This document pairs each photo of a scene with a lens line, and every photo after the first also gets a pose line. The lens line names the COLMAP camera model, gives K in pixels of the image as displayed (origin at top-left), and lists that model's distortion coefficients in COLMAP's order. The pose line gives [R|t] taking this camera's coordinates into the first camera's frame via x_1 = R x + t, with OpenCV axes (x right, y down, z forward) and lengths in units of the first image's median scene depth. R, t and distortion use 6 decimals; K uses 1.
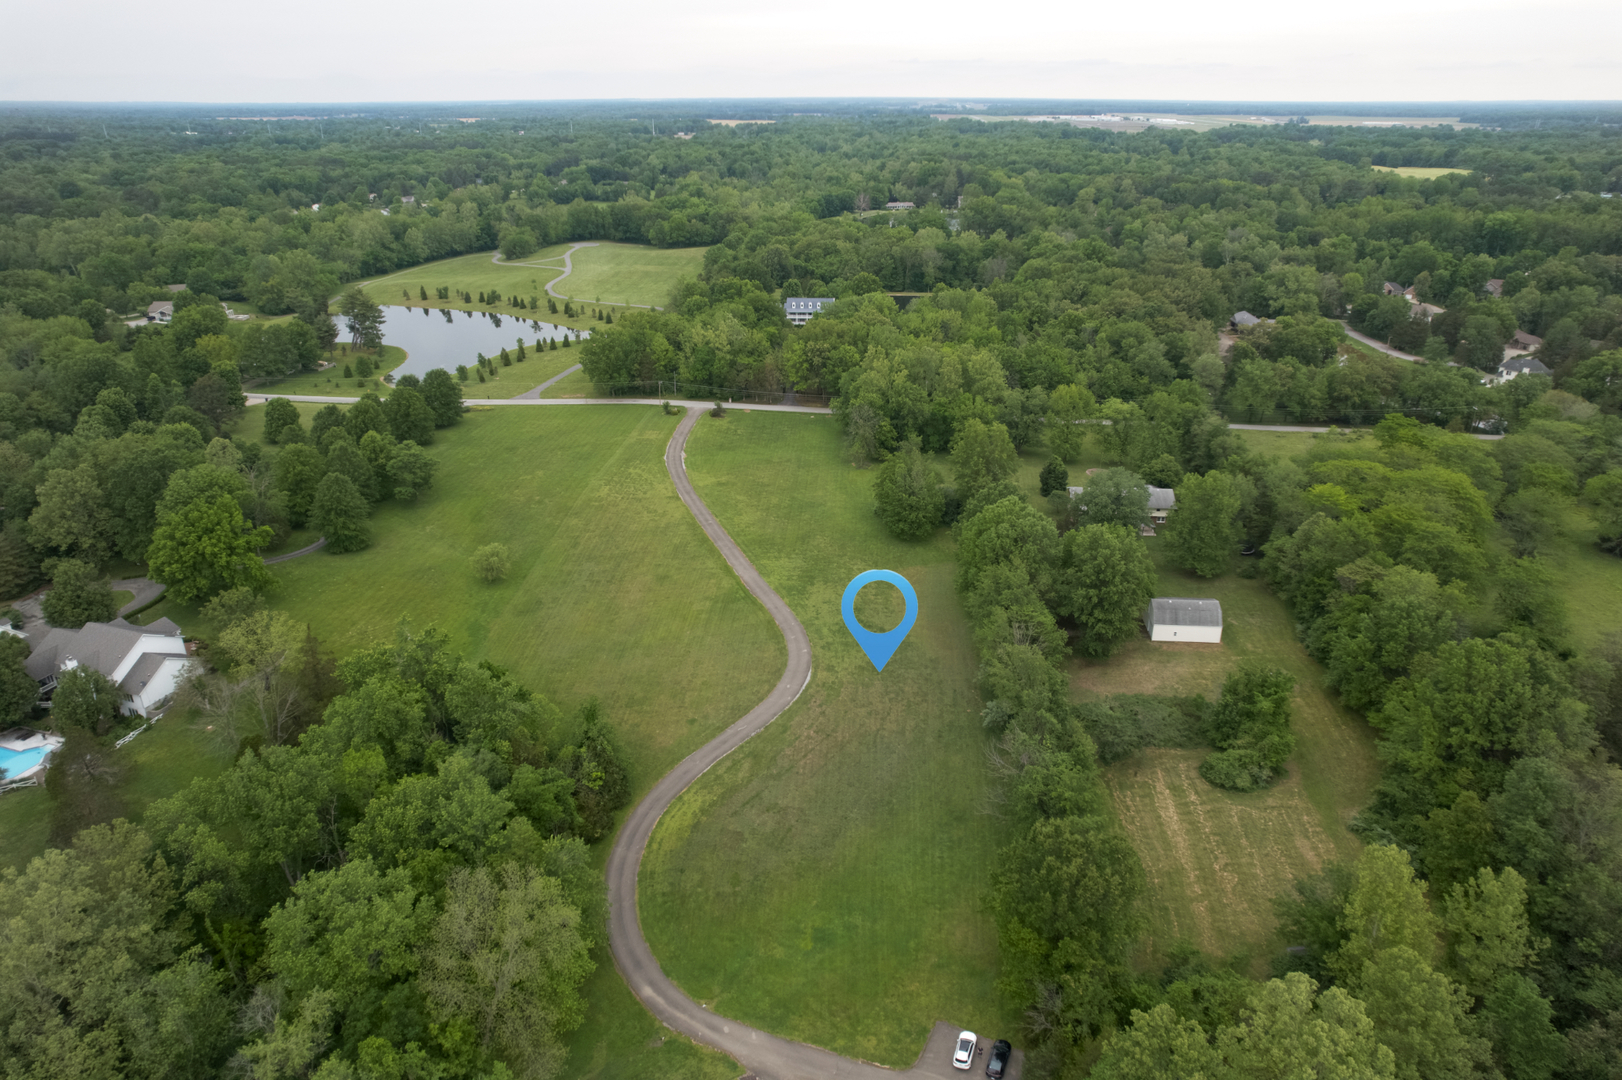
lens RADIAL K [[1036.7, 0, 819.9], [0, 1036.7, 536.4], [0, 0, 1]] dist [-0.076978, 0.072414]
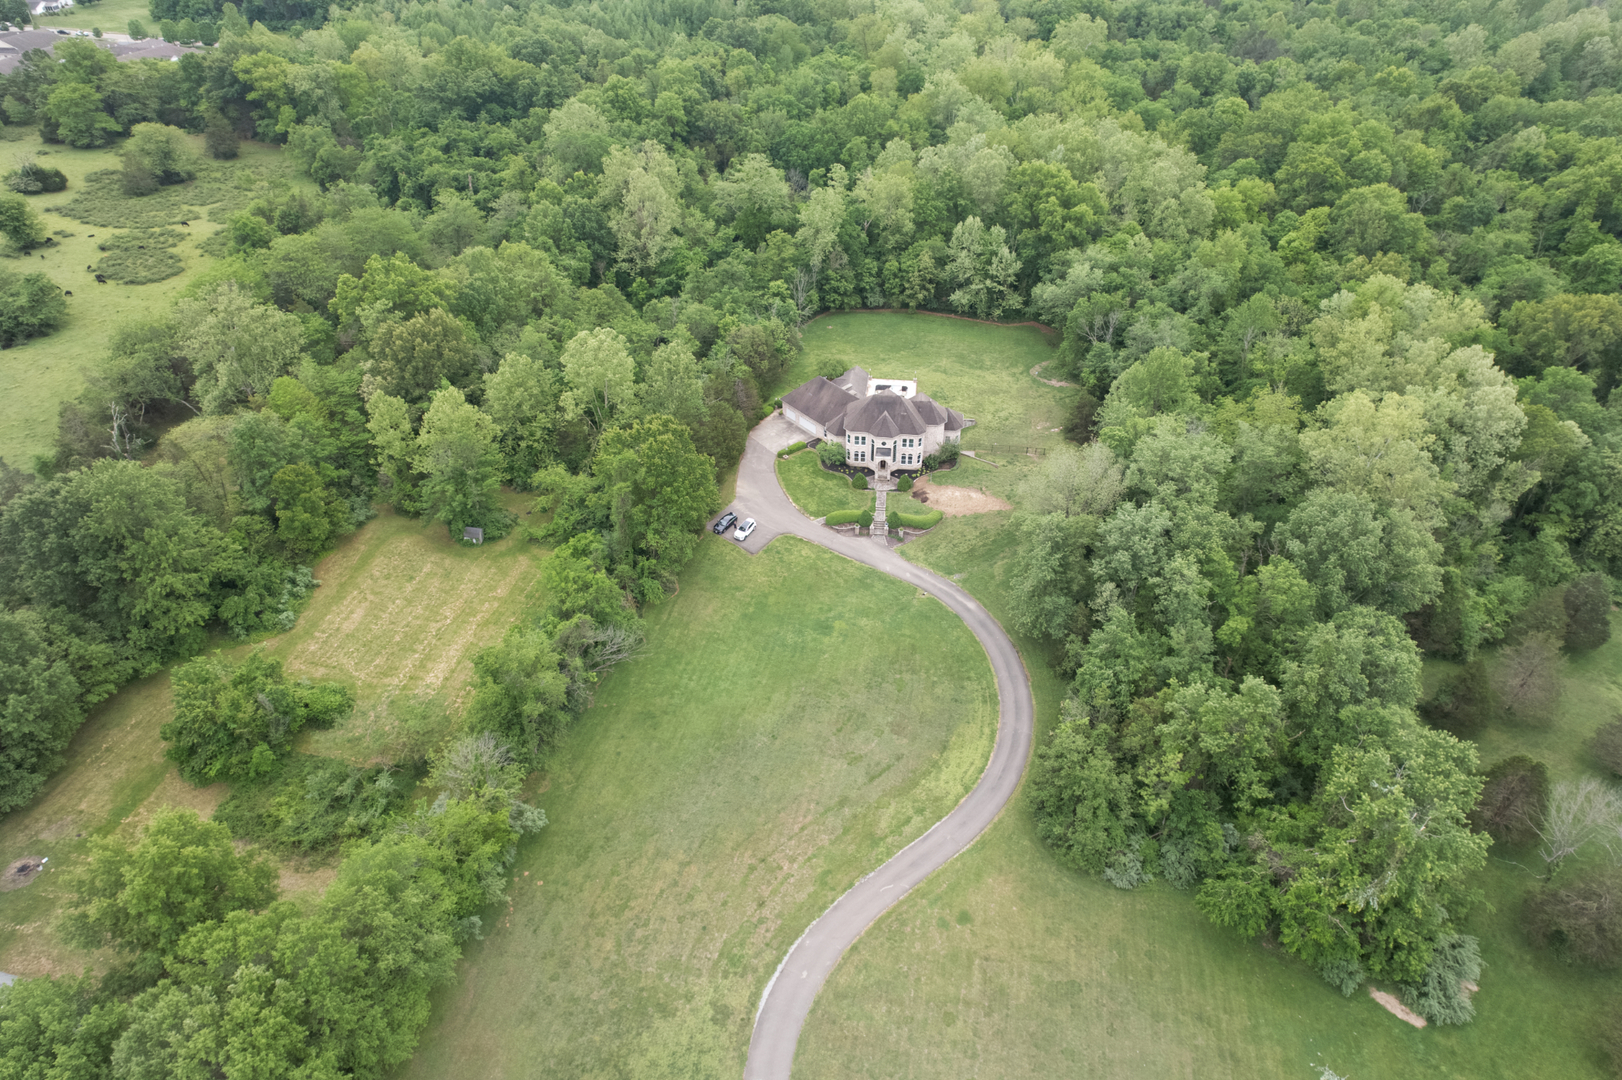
lens RADIAL K [[1056.6, 0, 818.8], [0, 1056.6, 538.2], [0, 0, 1]] dist [-0.072080, 0.067129]
pose [[-0.989759, -0.084753, 0.114864, -0.100488], [0.056132, 0.508762, 0.859075, -0.572486], [-0.131247, 0.856725, -0.498795, 1.279118]]
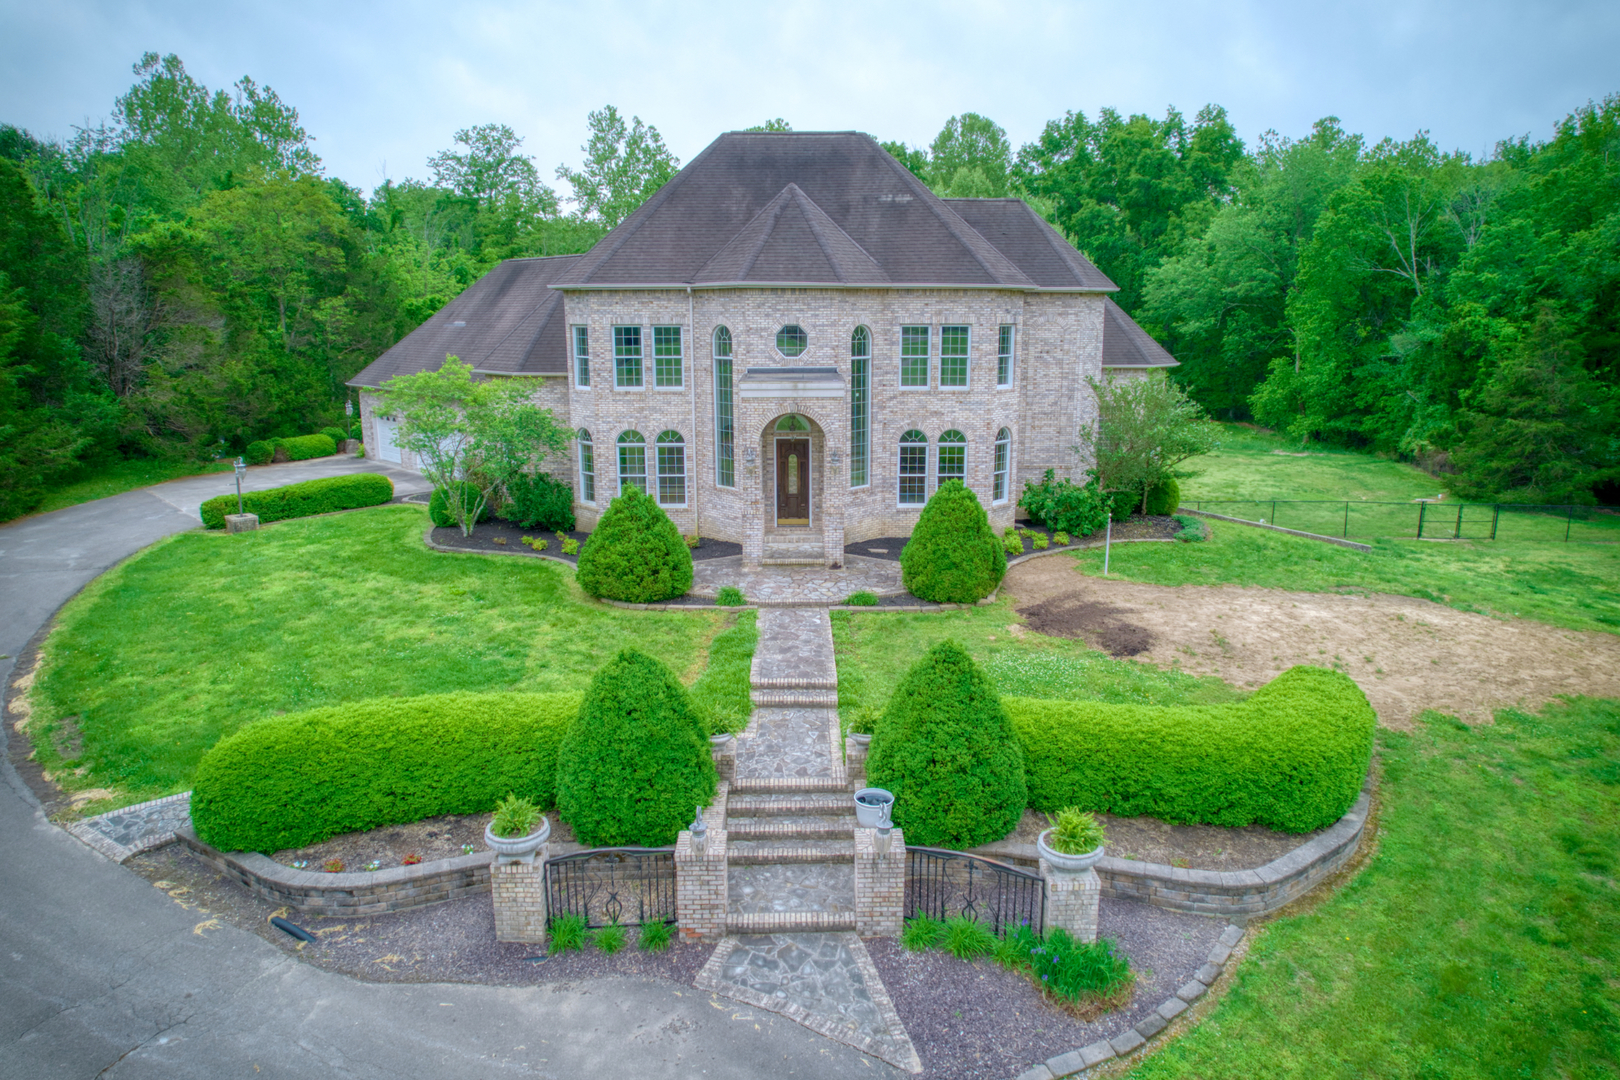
lens RADIAL K [[1035.5, 0, 818.9], [0, 1035.5, 536.4], [0, 0, 1]] dist [-0.076978, 0.072414]
pose [[-0.999314, -0.006058, 0.036531, -0.039816], [0.016196, 0.815663, 0.578301, 0.311428], [-0.033300, 0.578496, -0.815005, 0.761606]]
